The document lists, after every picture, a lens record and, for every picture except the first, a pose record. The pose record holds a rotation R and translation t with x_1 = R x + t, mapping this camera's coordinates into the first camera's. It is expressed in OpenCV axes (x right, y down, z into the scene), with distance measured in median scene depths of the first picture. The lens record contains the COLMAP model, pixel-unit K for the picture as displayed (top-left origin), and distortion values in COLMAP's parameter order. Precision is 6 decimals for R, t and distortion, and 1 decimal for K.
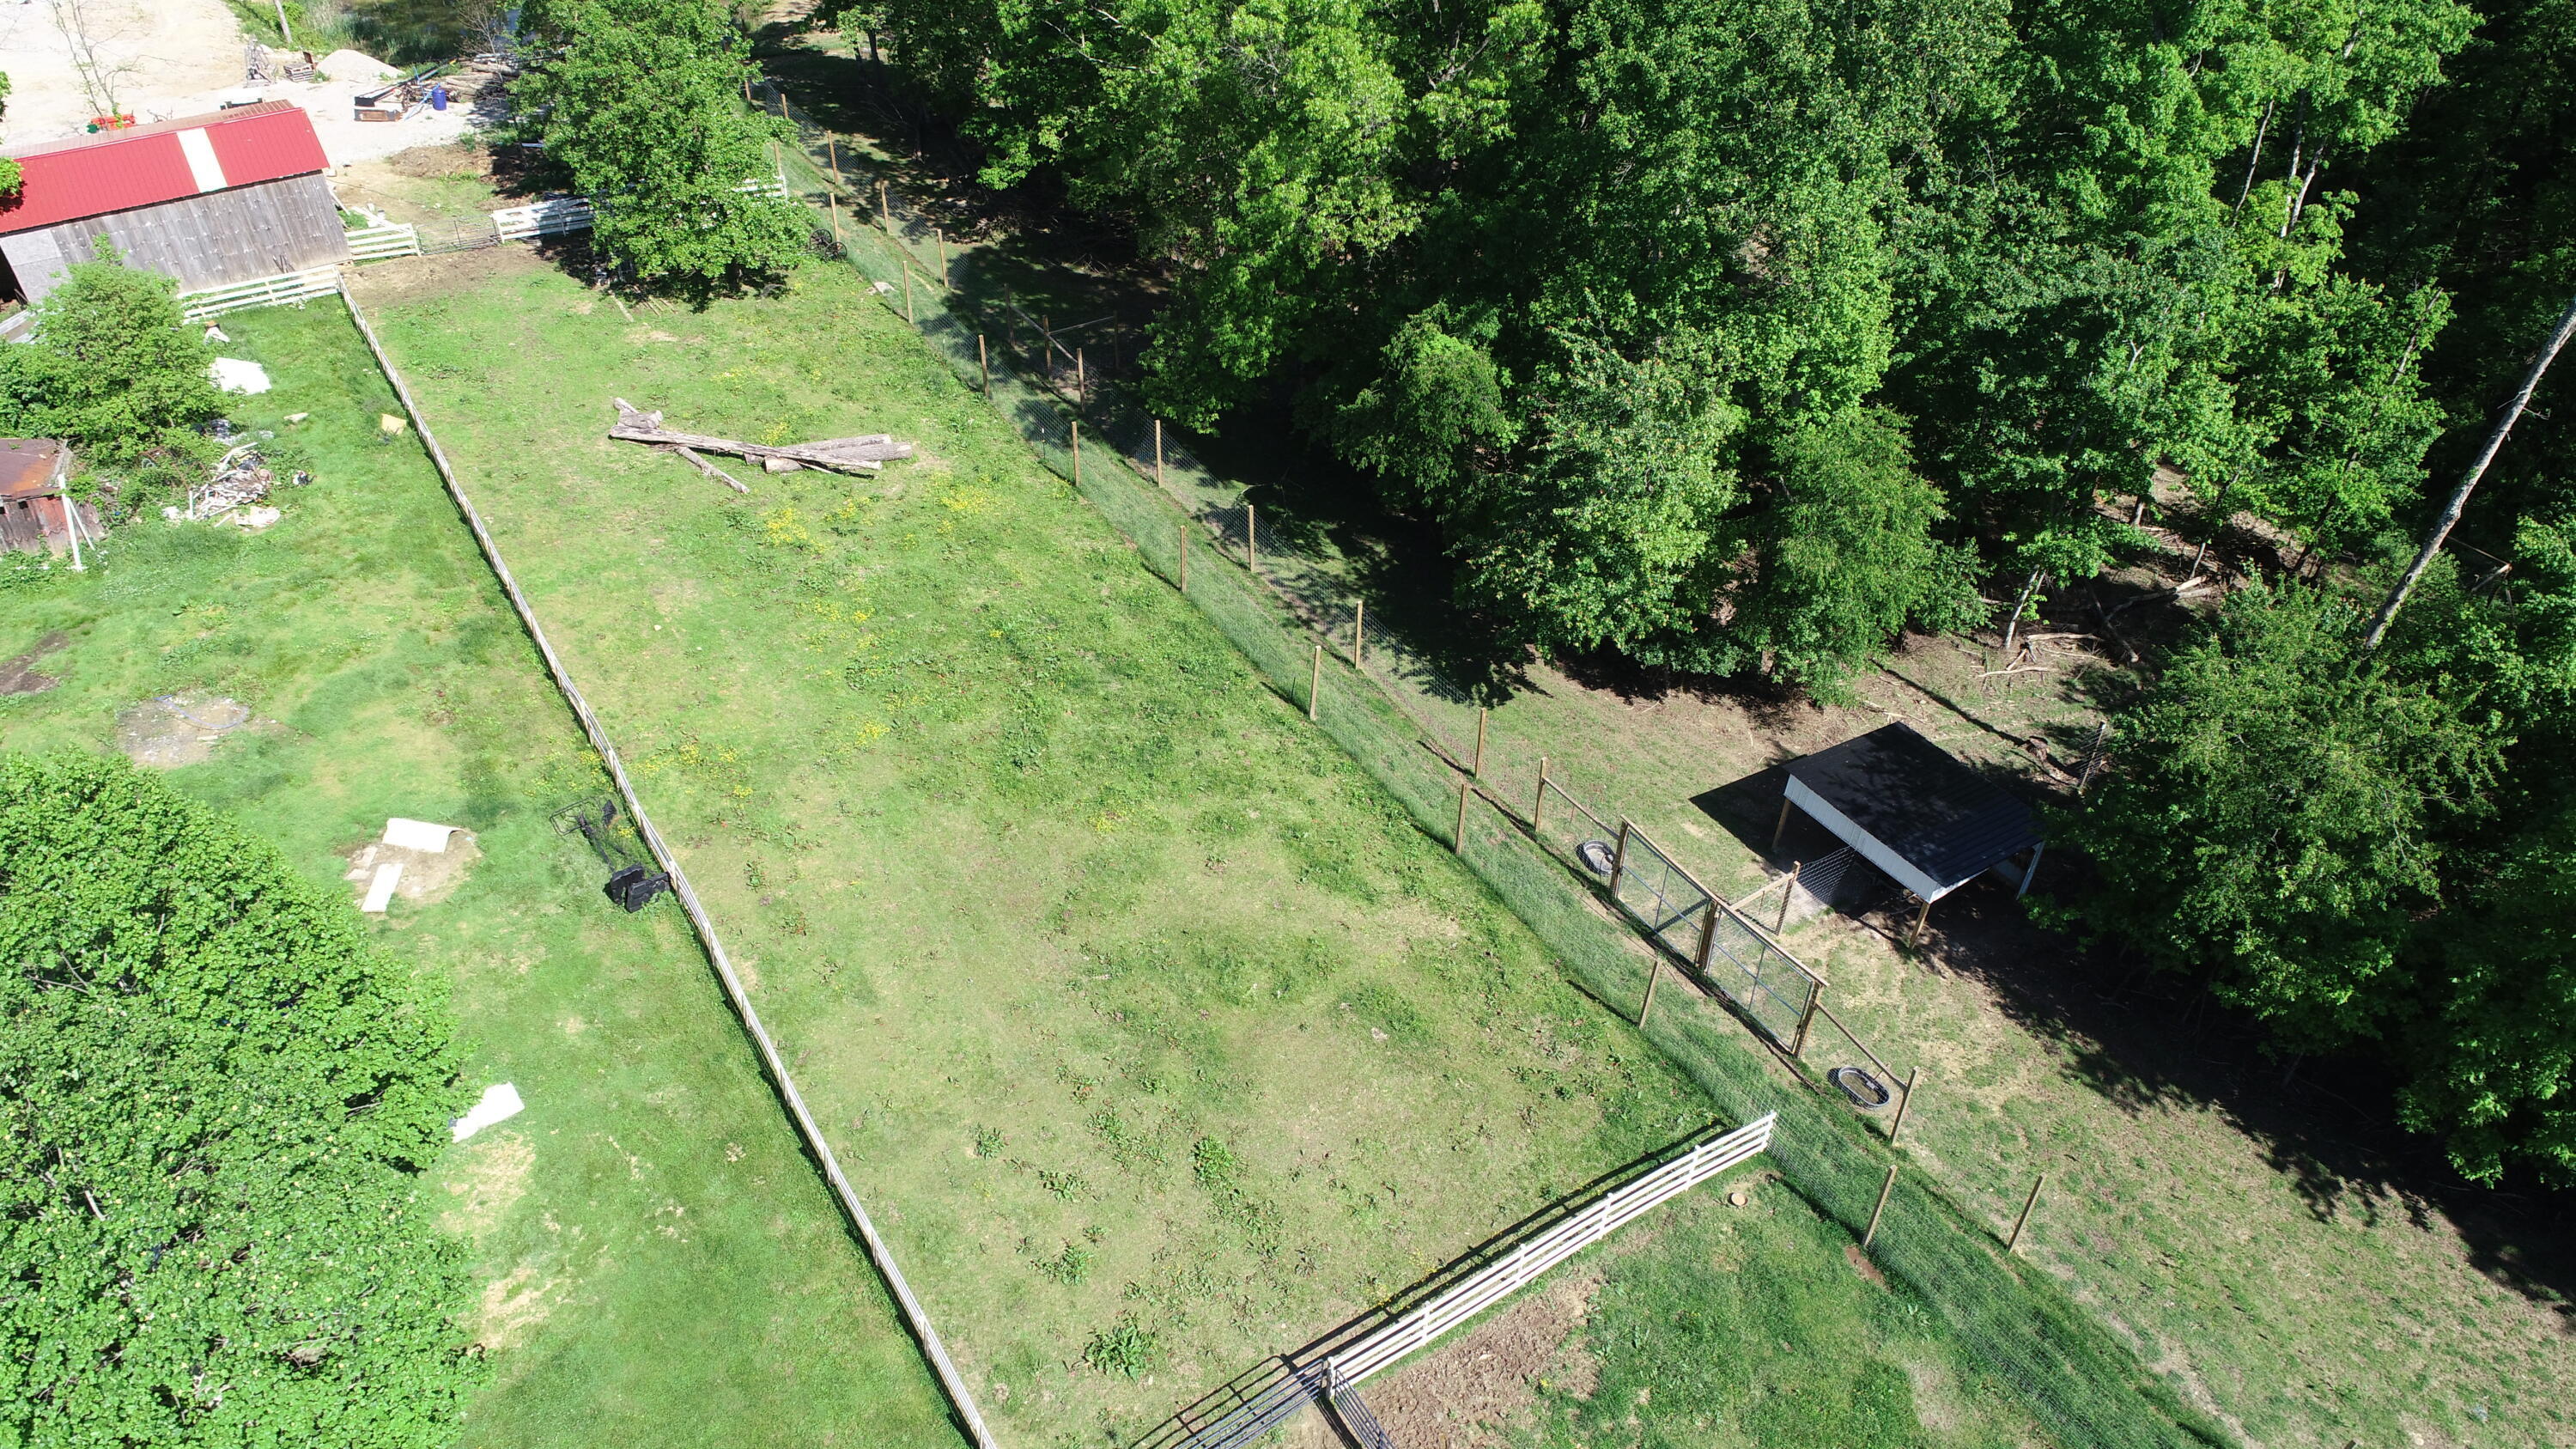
lens RADIAL K [[1743.7, 0, 1284.9], [0, 1743.7, 720.1], [0, 0, 1]] dist [0.003192, 0.001788]
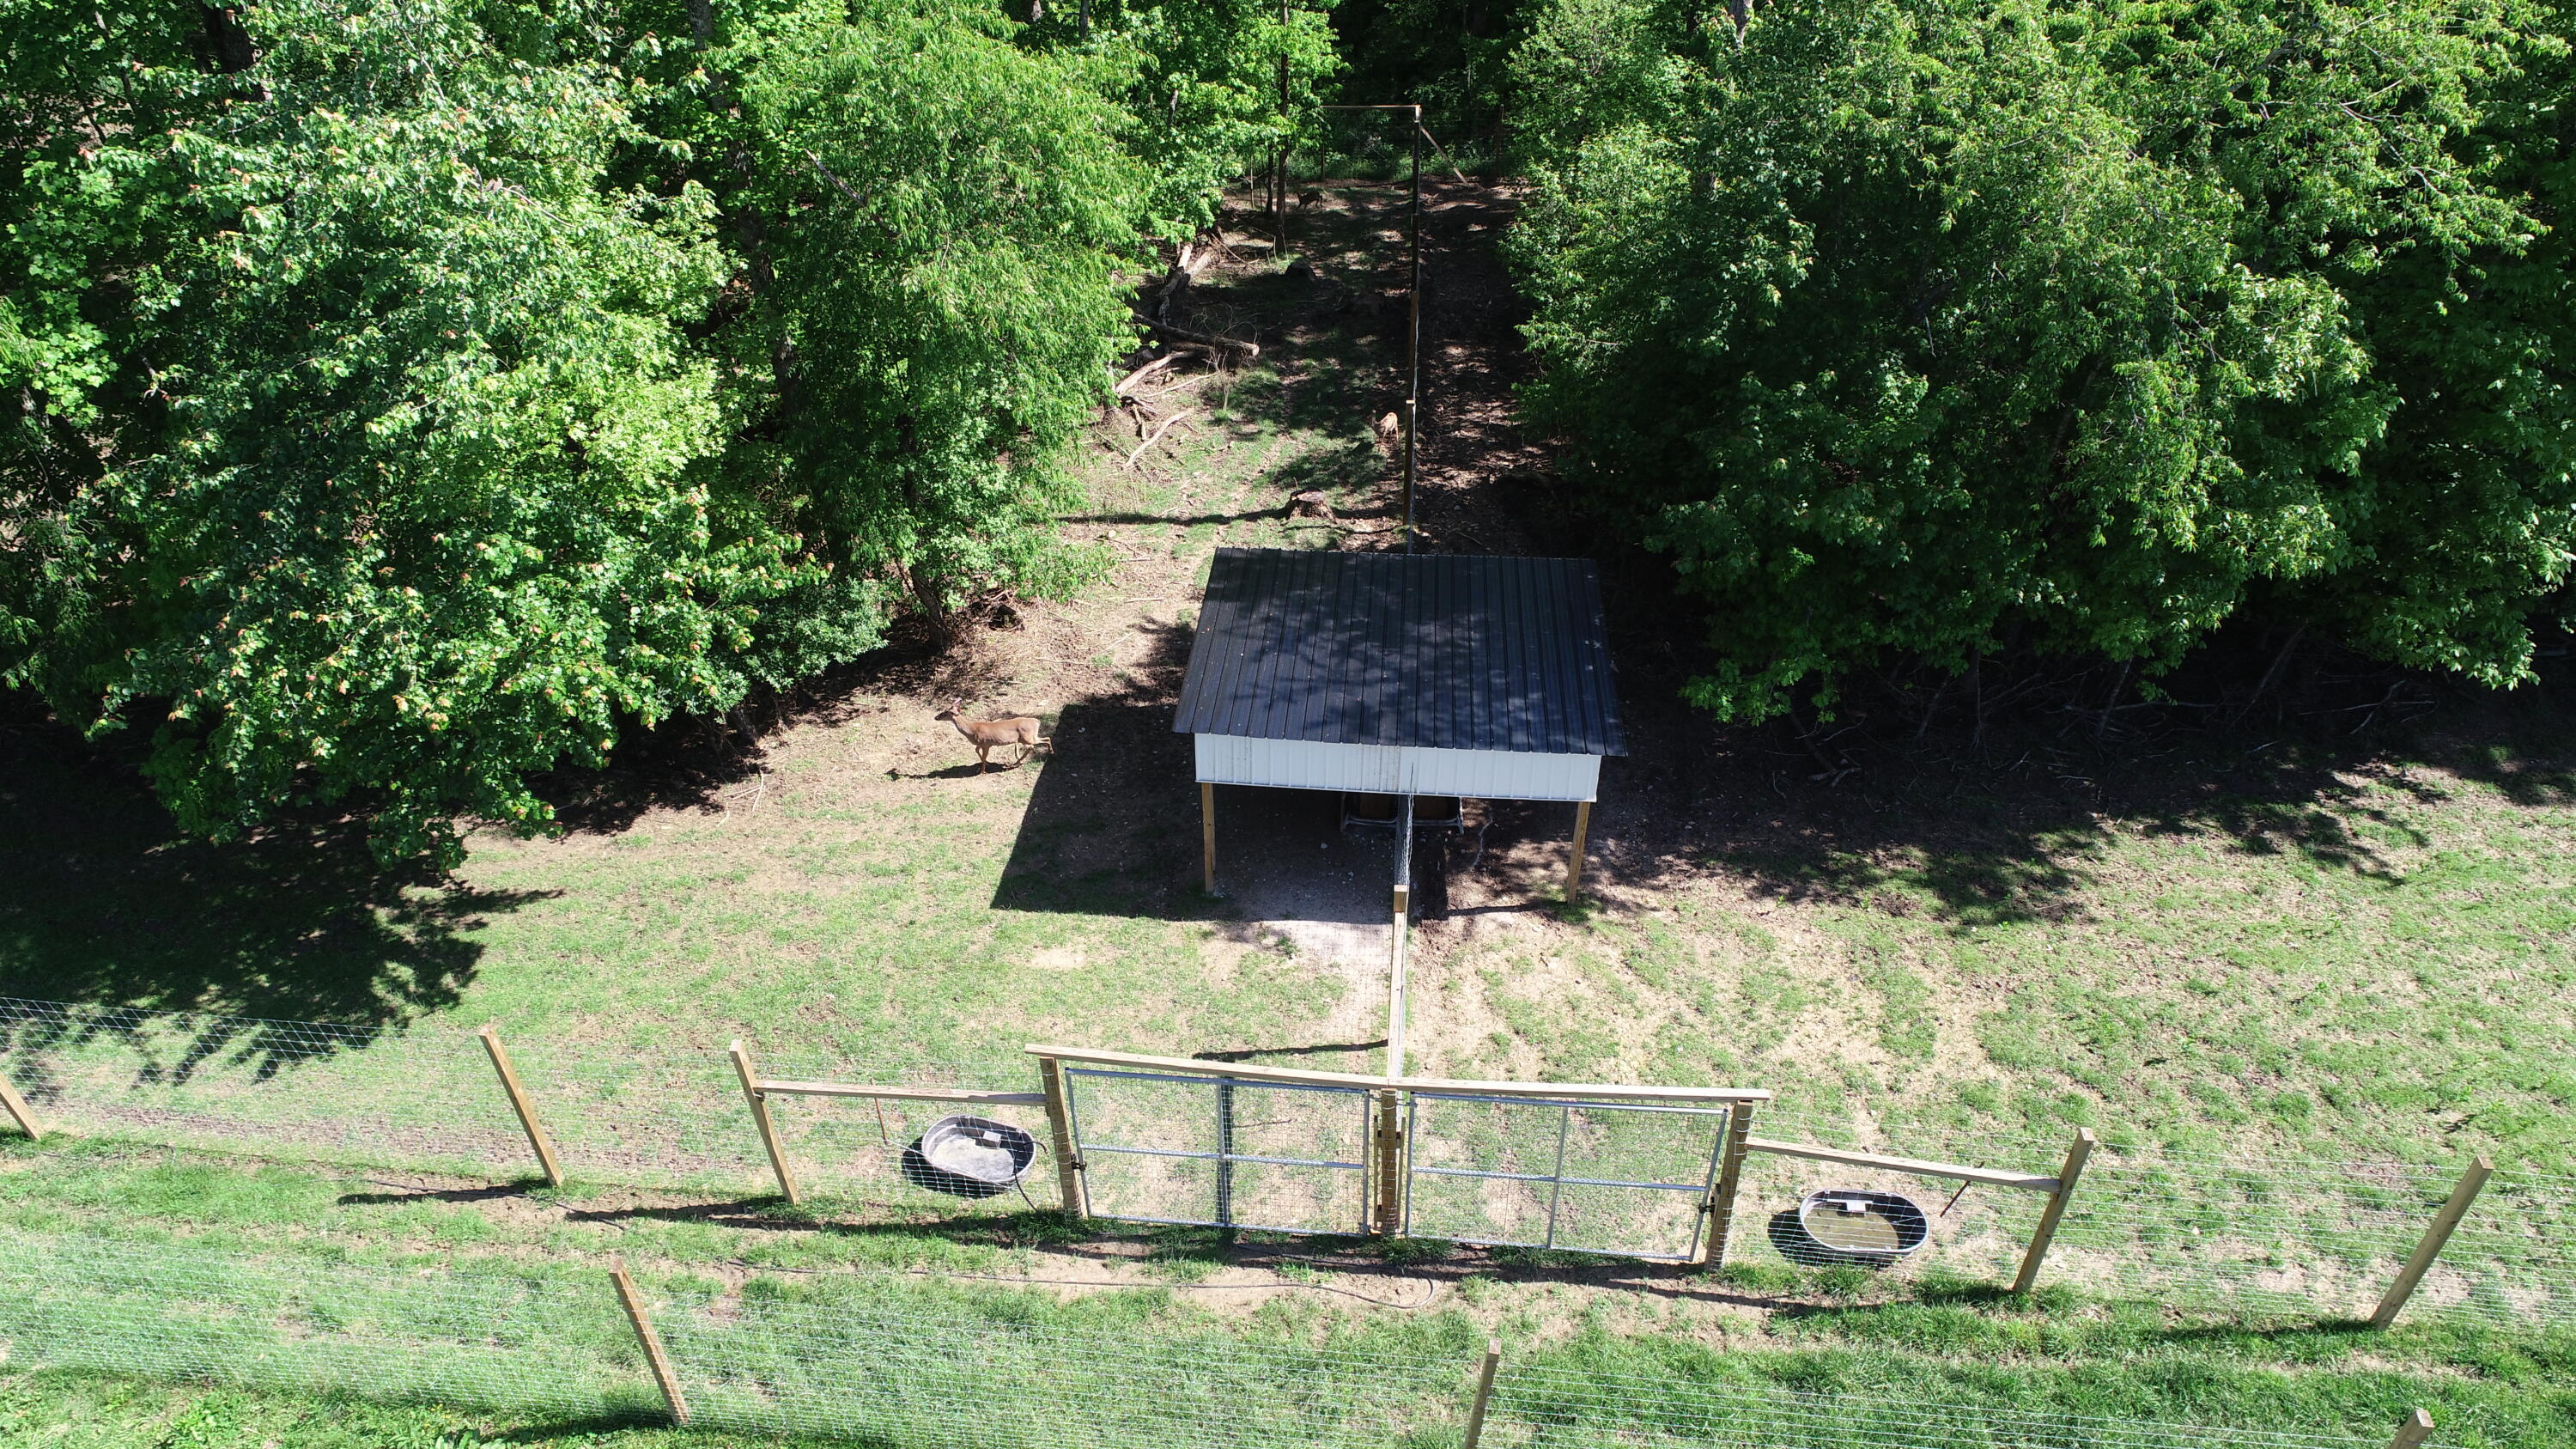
lens RADIAL K [[1737.4, 0, 1283.2], [0, 1737.4, 723.1], [0, 0, 1]] dist [0.002958, 0.001407]
pose [[0.632827, -0.511748, 0.581072, 0.043074], [0.507035, 0.841056, 0.188521, -0.043647], [-0.585189, 0.175323, 0.791717, 0.613989]]
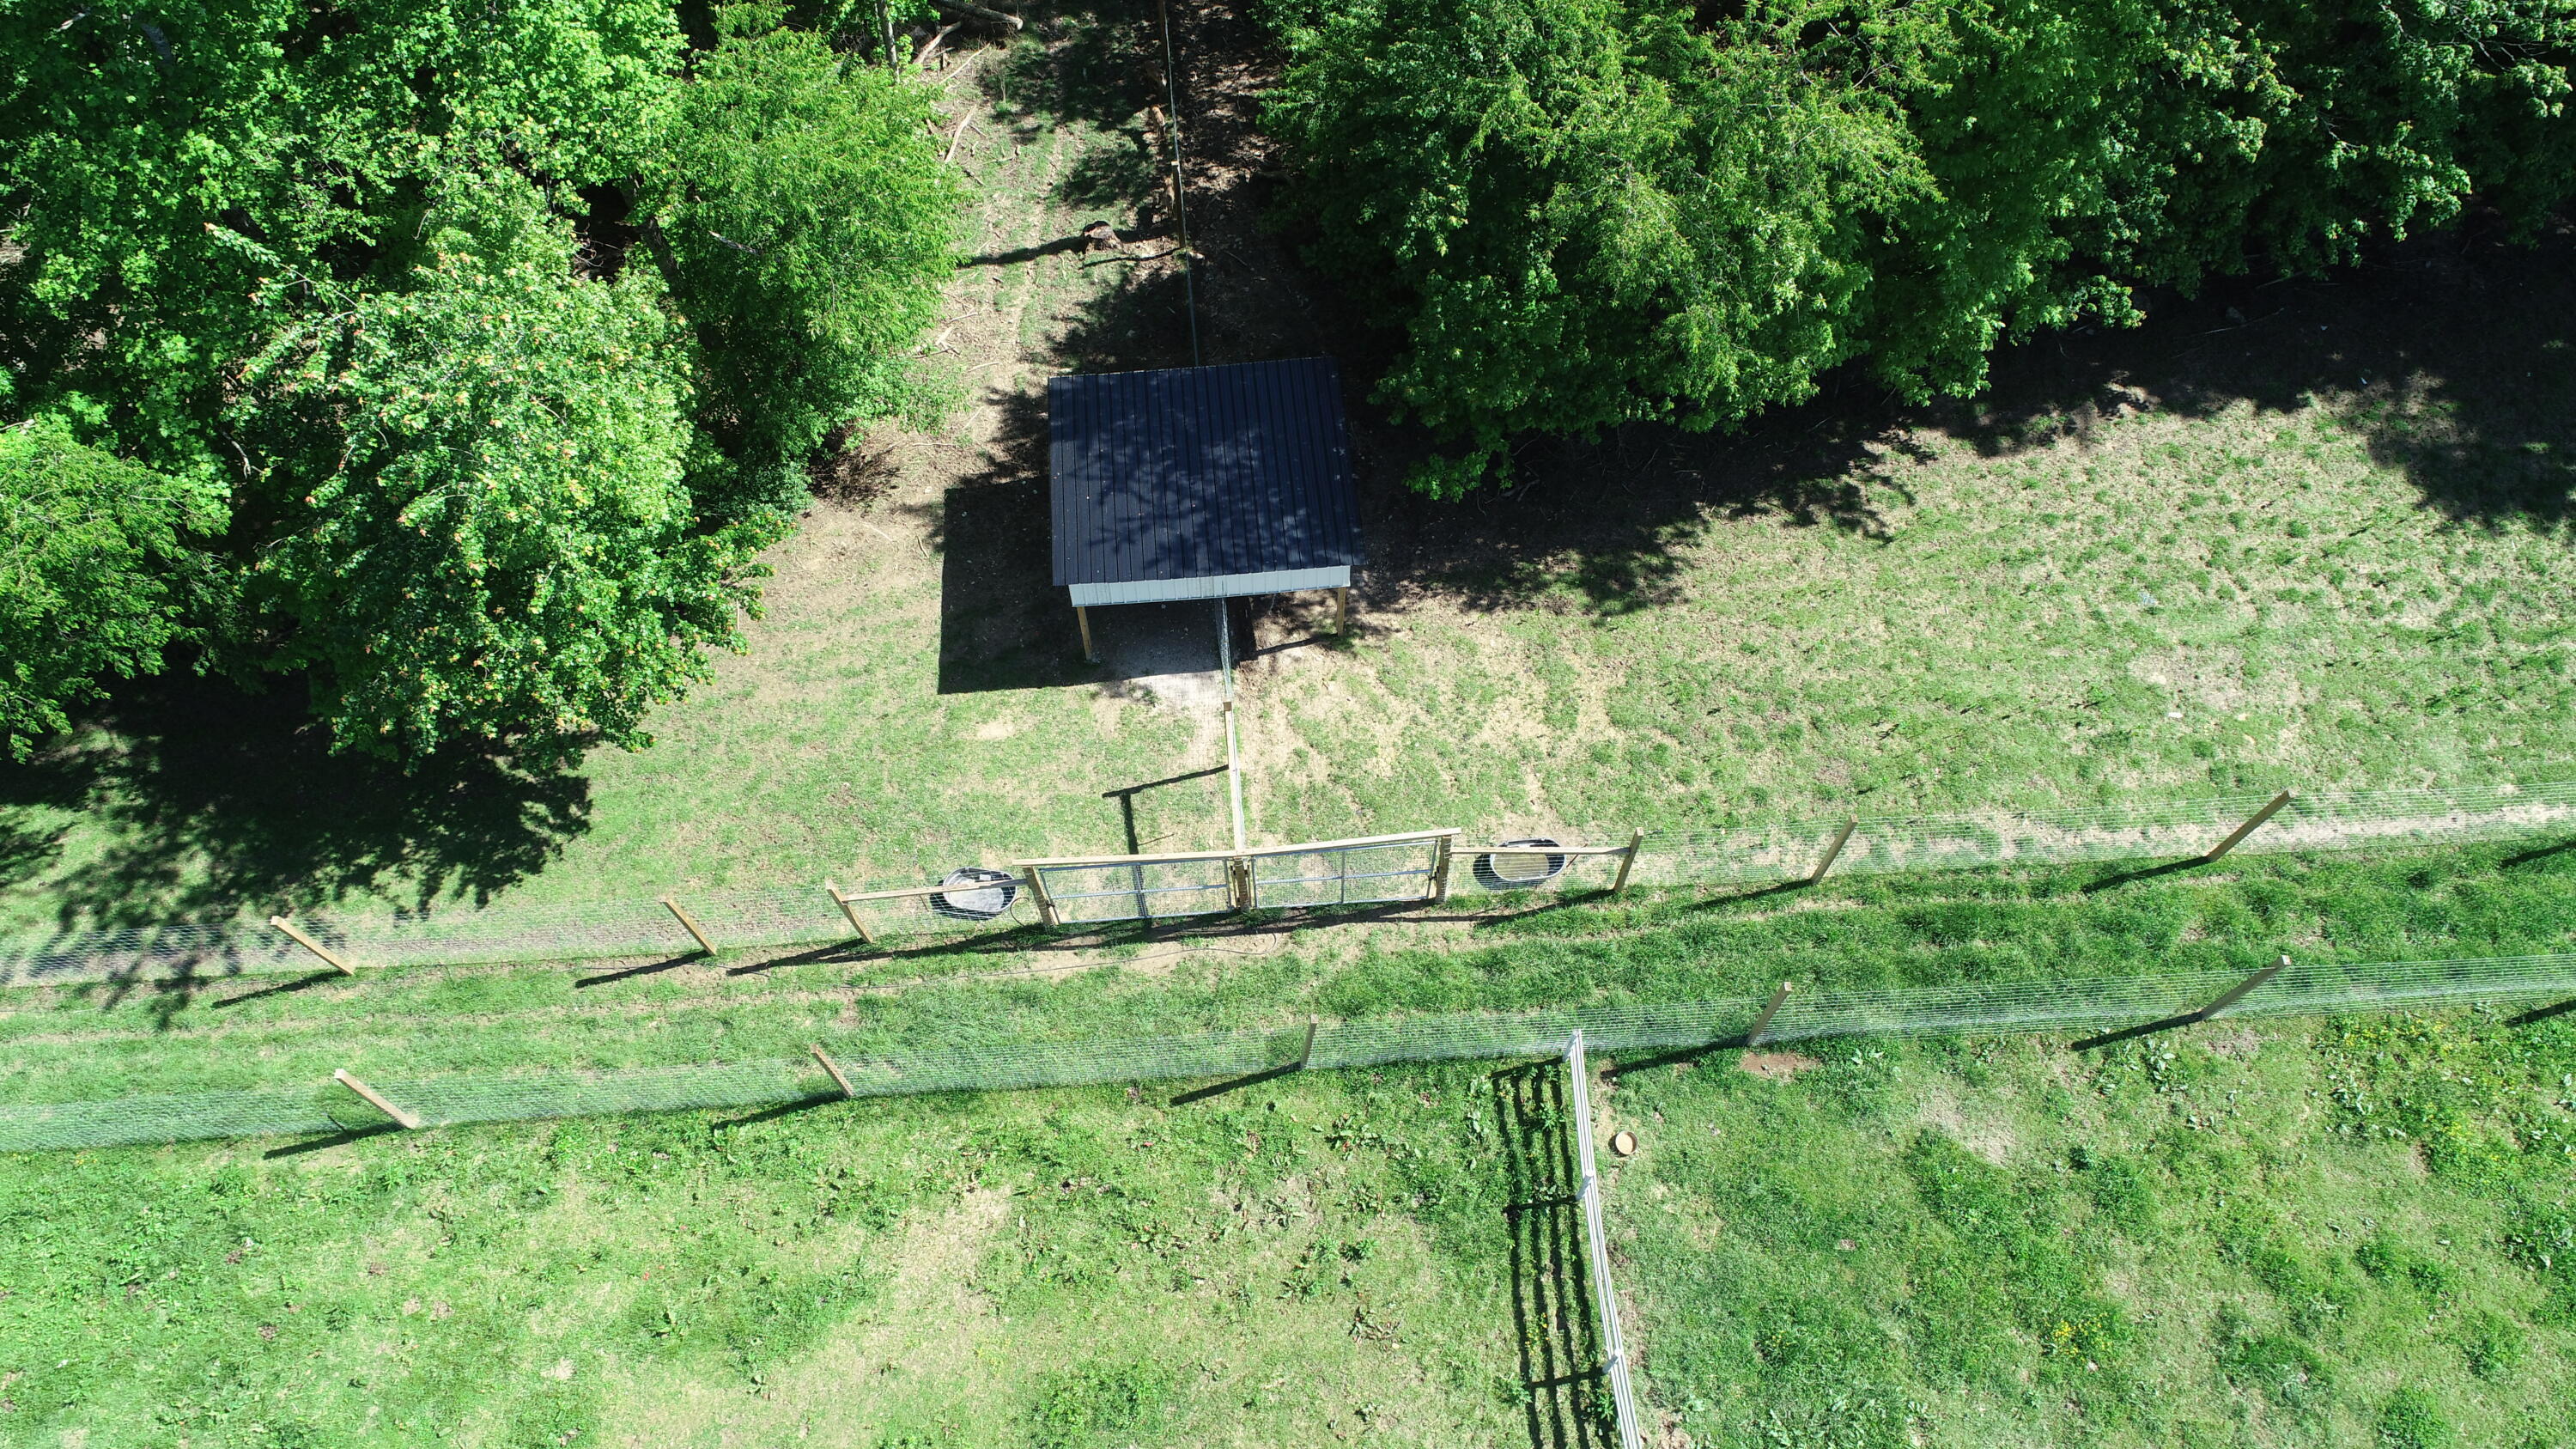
lens RADIAL K [[1743.7, 0, 1284.9], [0, 1743.7, 720.1], [0, 0, 1]] dist [0.003192, 0.001788]
pose [[0.494884, -0.780979, 0.381001, 0.043781], [0.562133, 0.622083, 0.544994, -0.237250], [-0.662643, -0.055536, 0.746873, 0.452444]]
